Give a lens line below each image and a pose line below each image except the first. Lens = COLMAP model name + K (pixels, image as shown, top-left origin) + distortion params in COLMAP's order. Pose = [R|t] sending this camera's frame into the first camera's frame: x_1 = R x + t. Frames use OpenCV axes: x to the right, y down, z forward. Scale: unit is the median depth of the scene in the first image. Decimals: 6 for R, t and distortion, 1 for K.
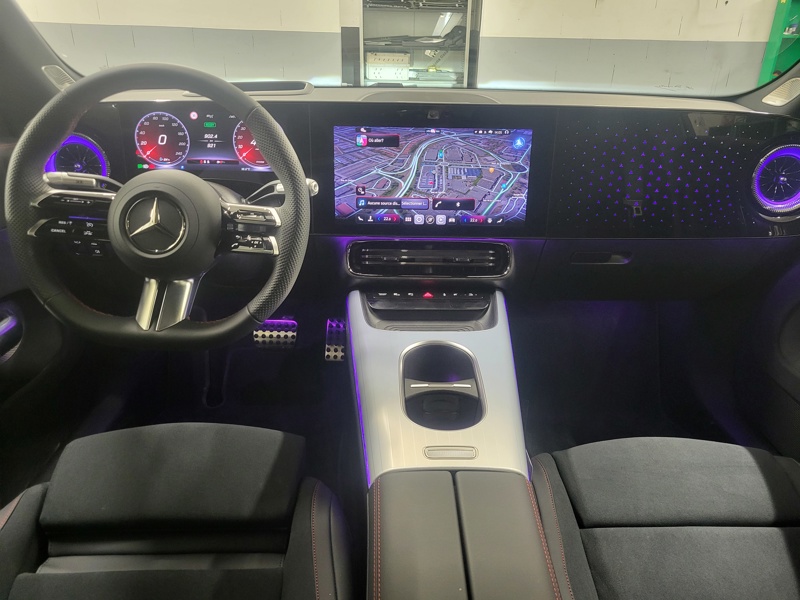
lens RADIAL K [[603.8, 0, 404.8], [0, 603.8, 298.5], [0, 0, 1]] dist [0.031521, -0.000075]
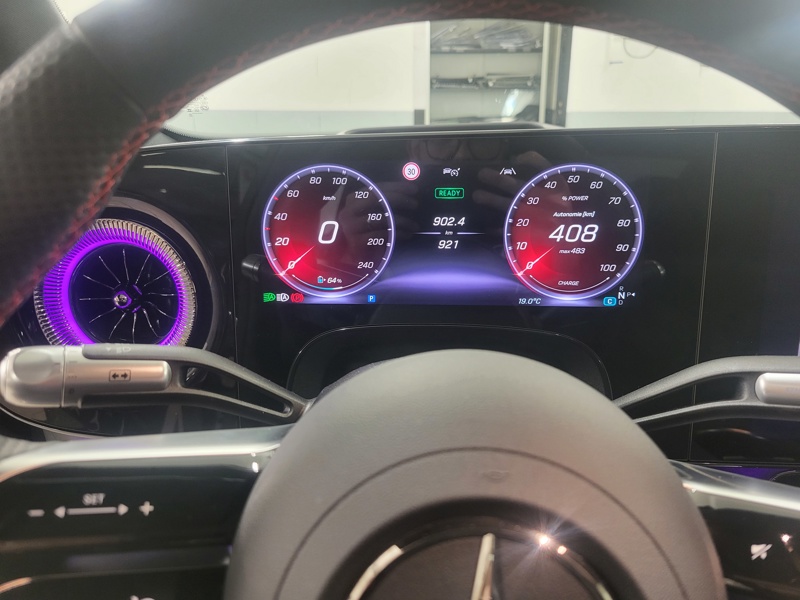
lens RADIAL K [[603.8, 0, 396.2], [0, 603.8, 300.1], [0, 0, 1]] dist [0.031521, -0.000075]
pose [[0.997350, -0.005647, -0.072532, -0.325199], [-0.003857, 0.991475, -0.130236, -0.165253], [0.072649, 0.130171, 0.988826, 0.615128]]
